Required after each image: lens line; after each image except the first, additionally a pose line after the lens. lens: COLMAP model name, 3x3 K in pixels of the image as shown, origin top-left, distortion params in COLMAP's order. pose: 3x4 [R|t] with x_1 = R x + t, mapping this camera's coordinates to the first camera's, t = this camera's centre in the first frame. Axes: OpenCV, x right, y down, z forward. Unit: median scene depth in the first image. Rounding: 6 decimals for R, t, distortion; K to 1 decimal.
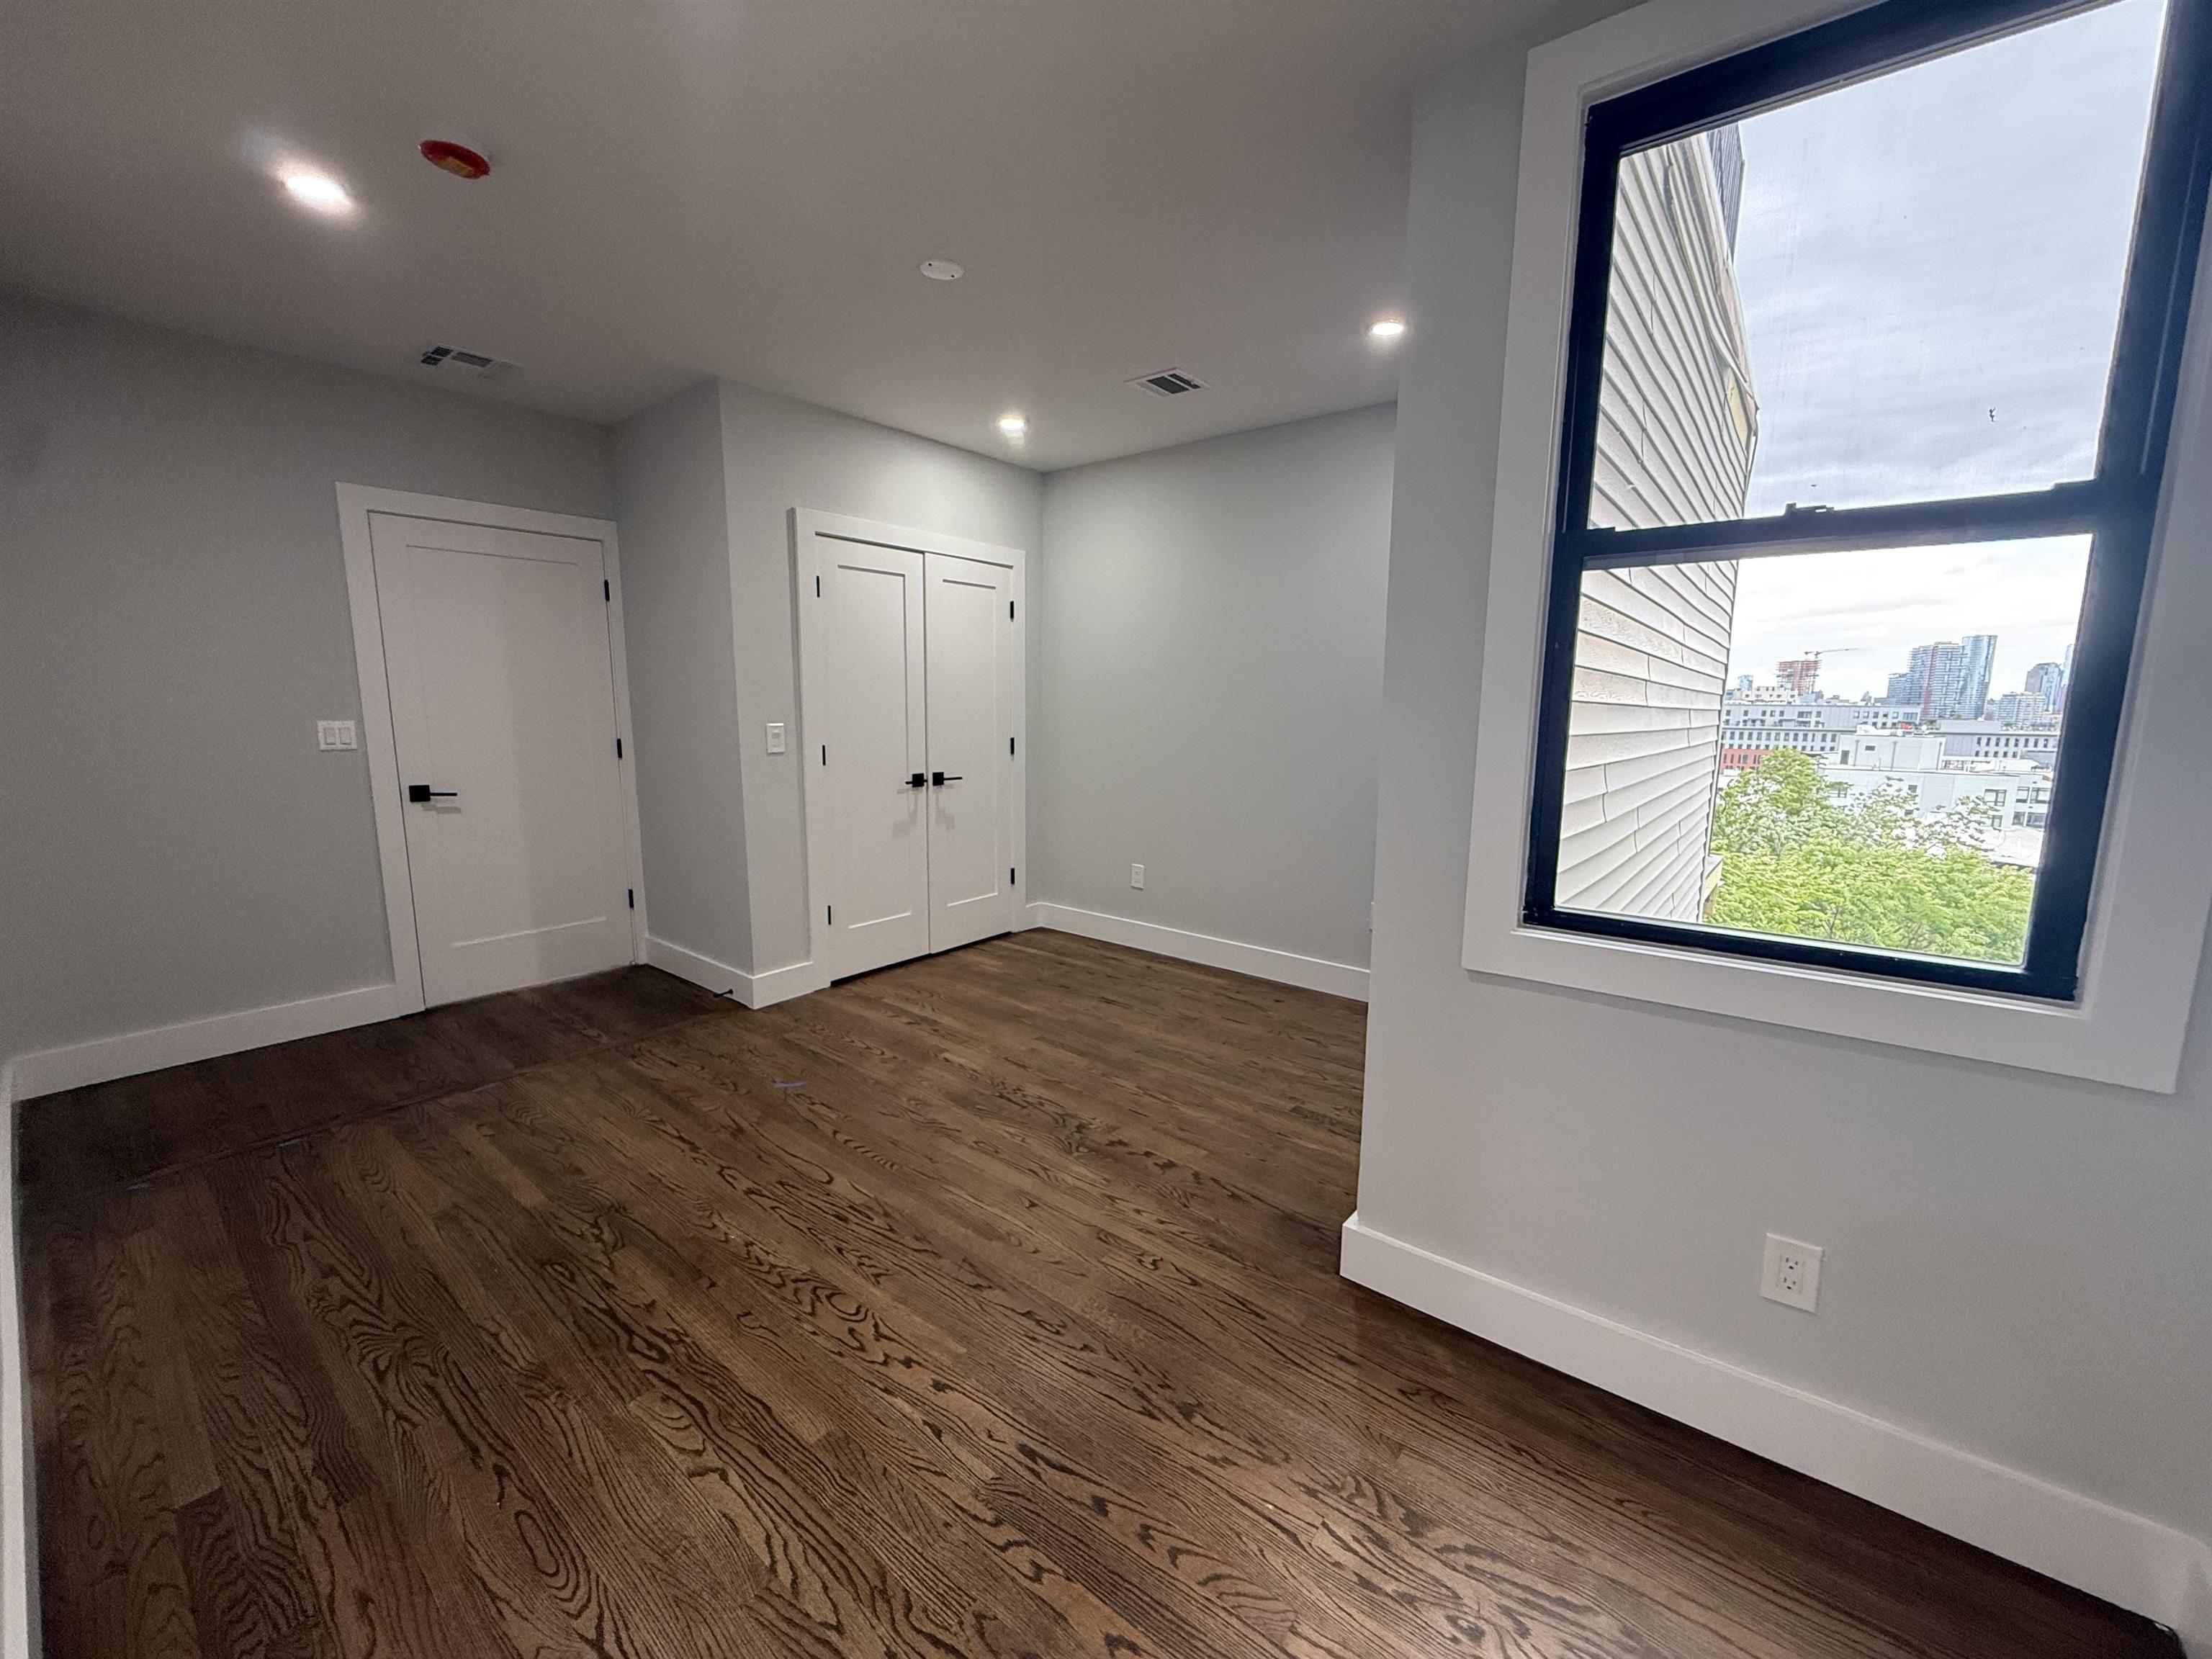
lens RADIAL K [[868.0, 0, 1099.1], [0, 868.0, 826.9], [0, 0, 1]] dist [0.000426, -0.000063]
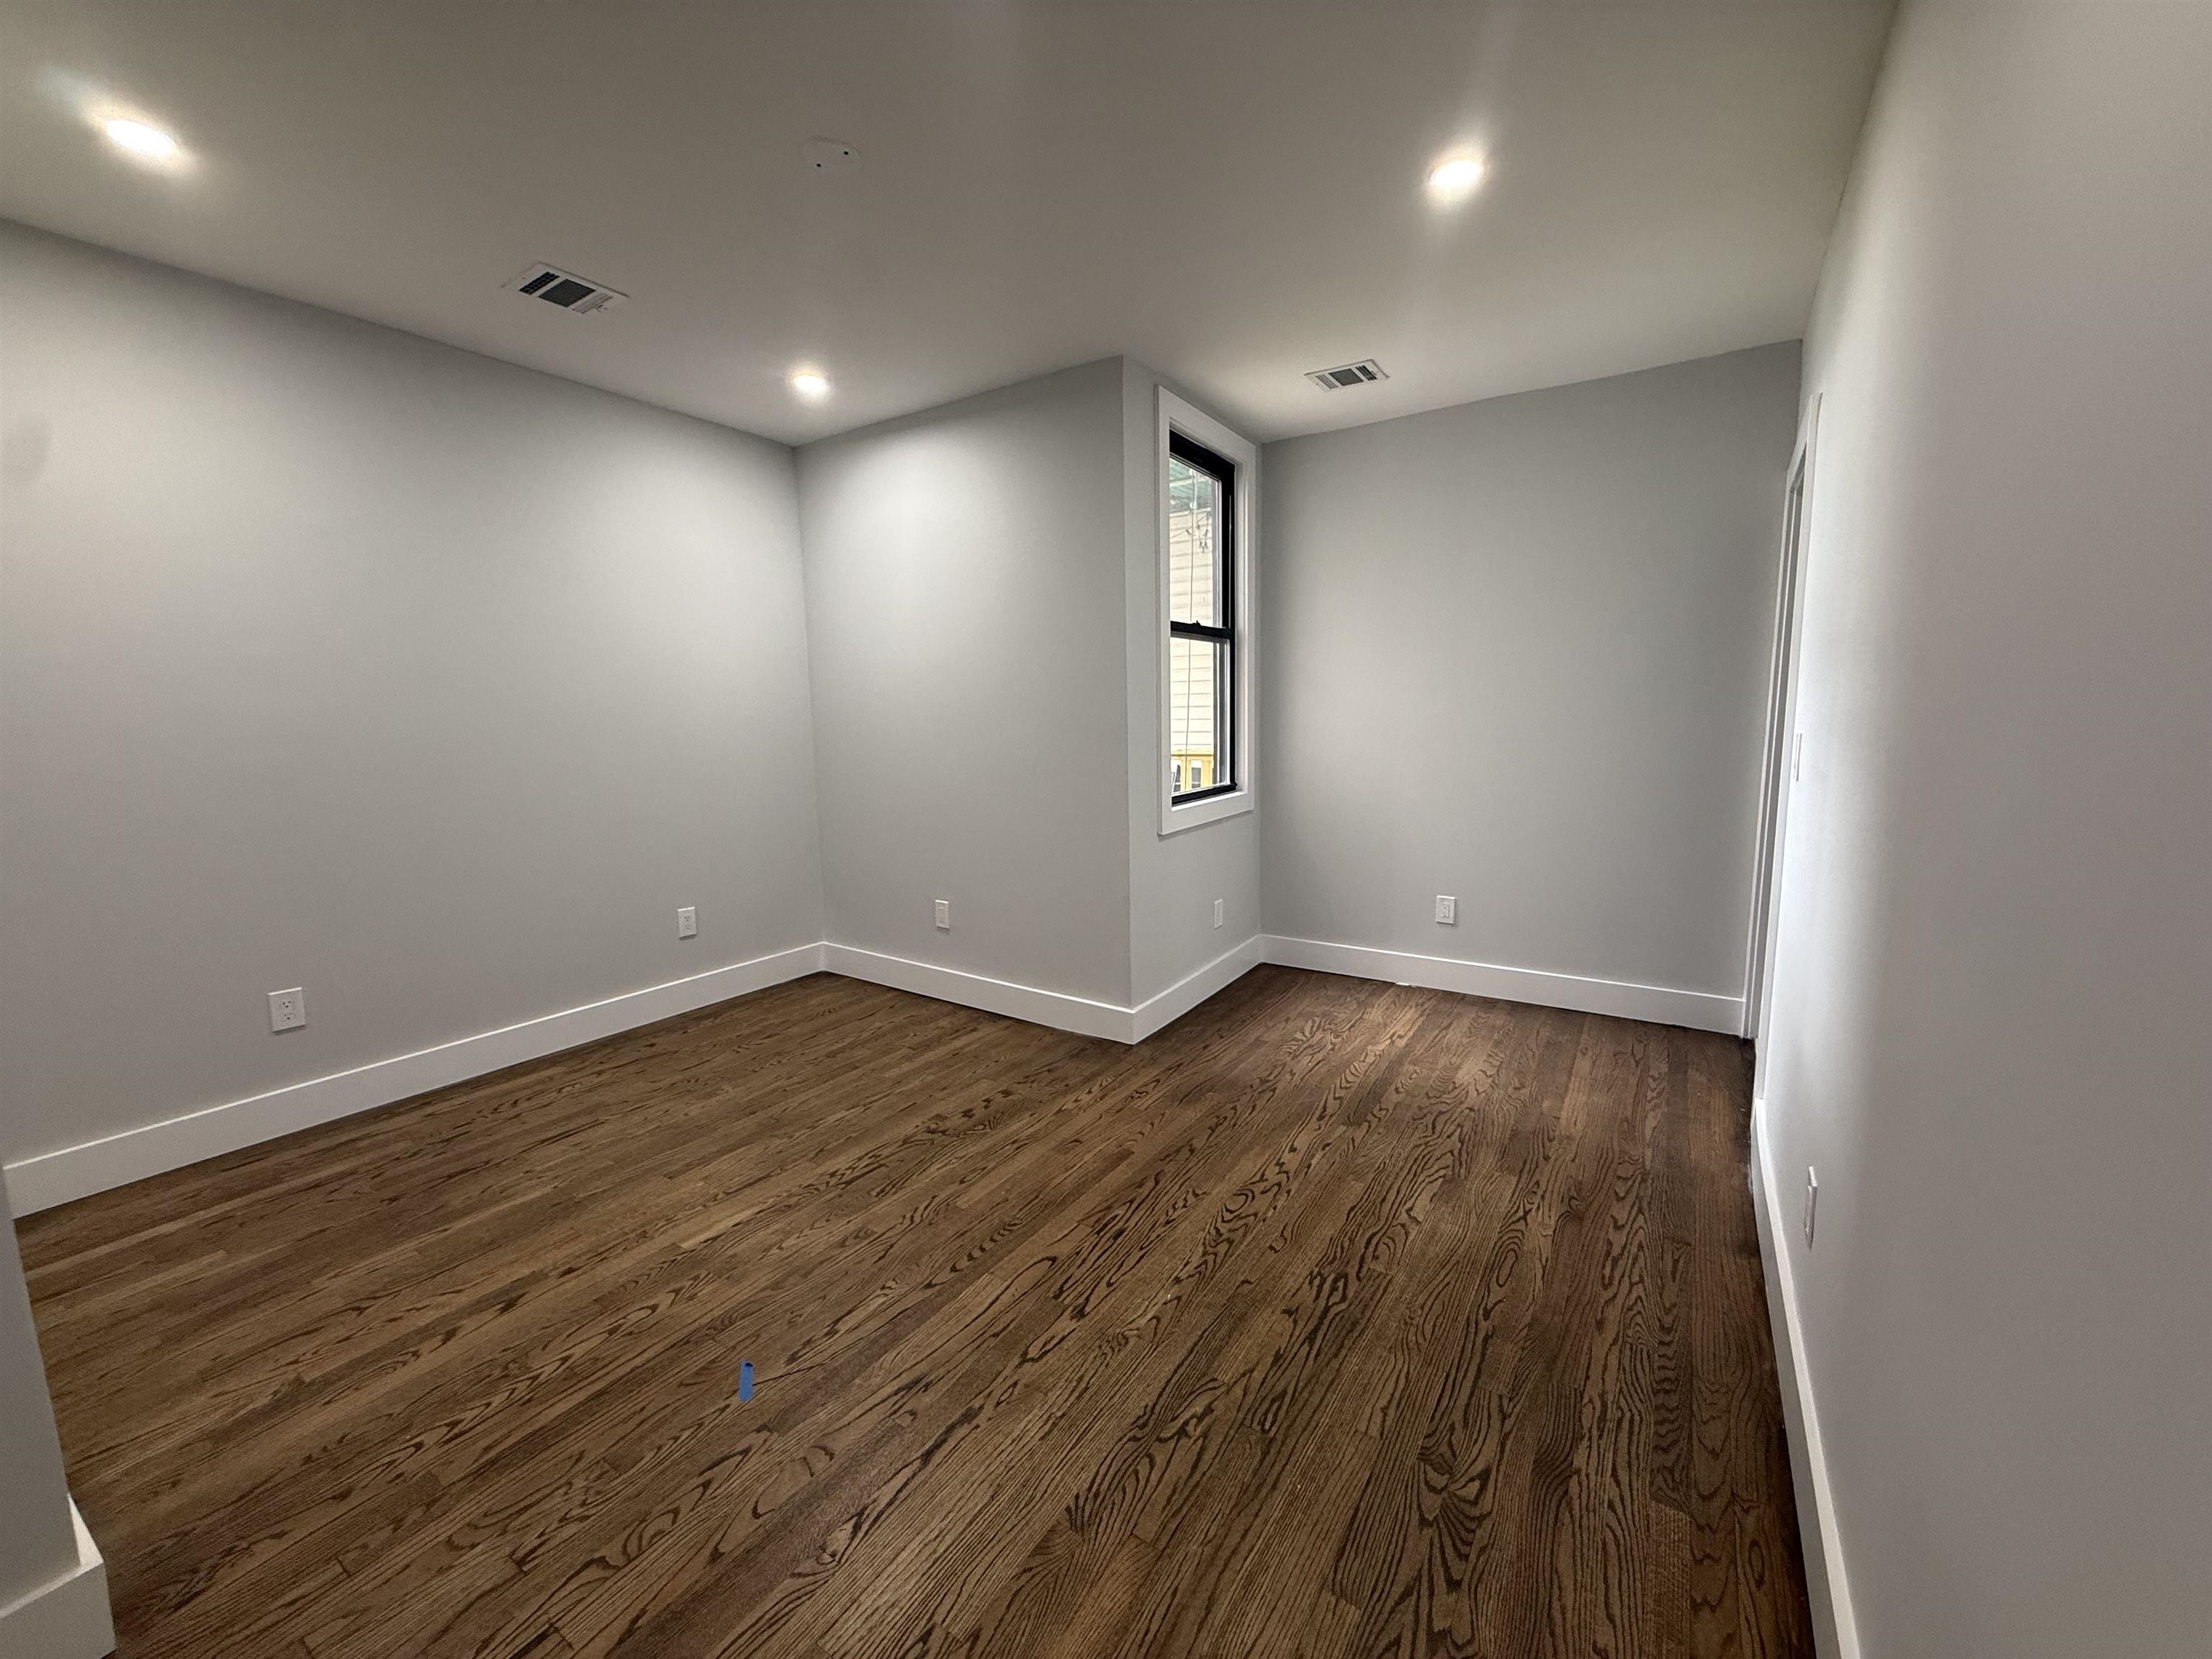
lens RADIAL K [[882.3, 0, 1083.0], [0, 882.3, 824.6], [0, 0, 1]] dist [0.000391, 0.000017]
pose [[-0.078316, -0.139322, 0.987145, -1.046959], [0.158549, 0.975844, 0.150305, -0.128088], [-0.984240, 0.168282, -0.054335, 0.887816]]
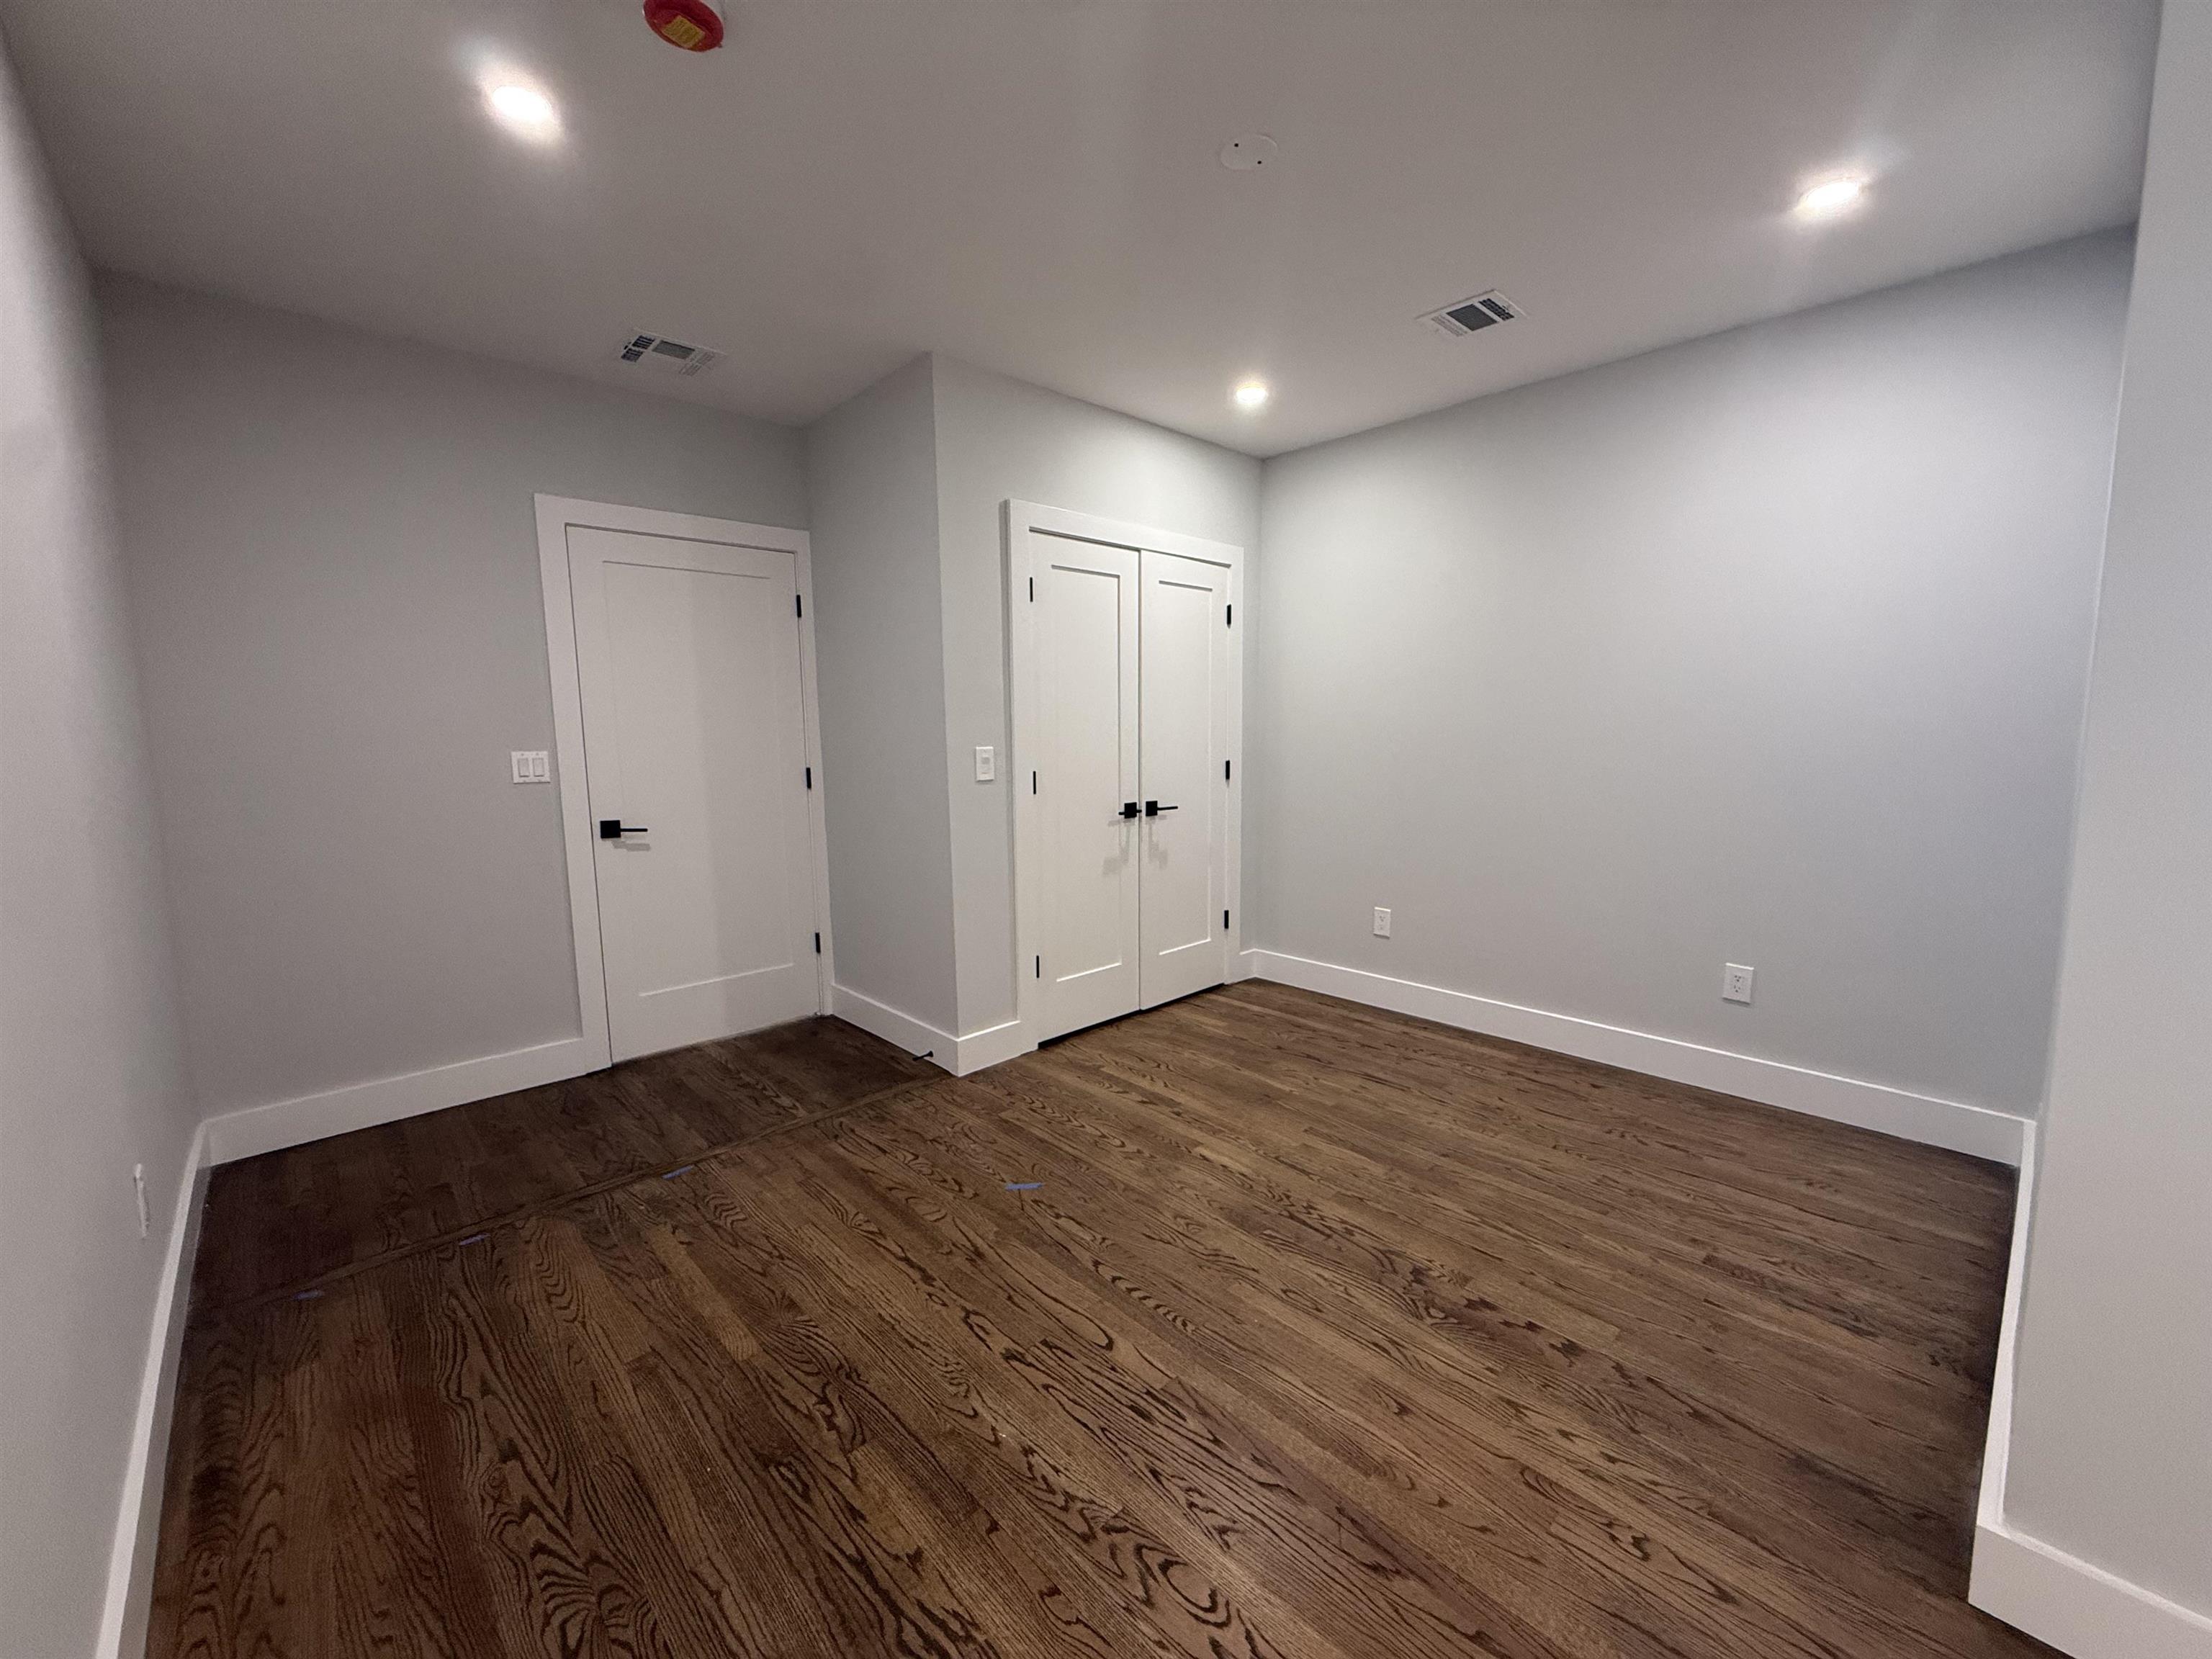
lens RADIAL K [[872.9, 0, 1104.1], [0, 872.9, 826.7], [0, 0, 1]] dist [0.001336, -0.000515]
pose [[0.990736, -0.004999, -0.135708, -0.197819], [0.000600, 0.999474, -0.032436, -0.015573], [0.135799, 0.032054, 0.990218, 0.221964]]
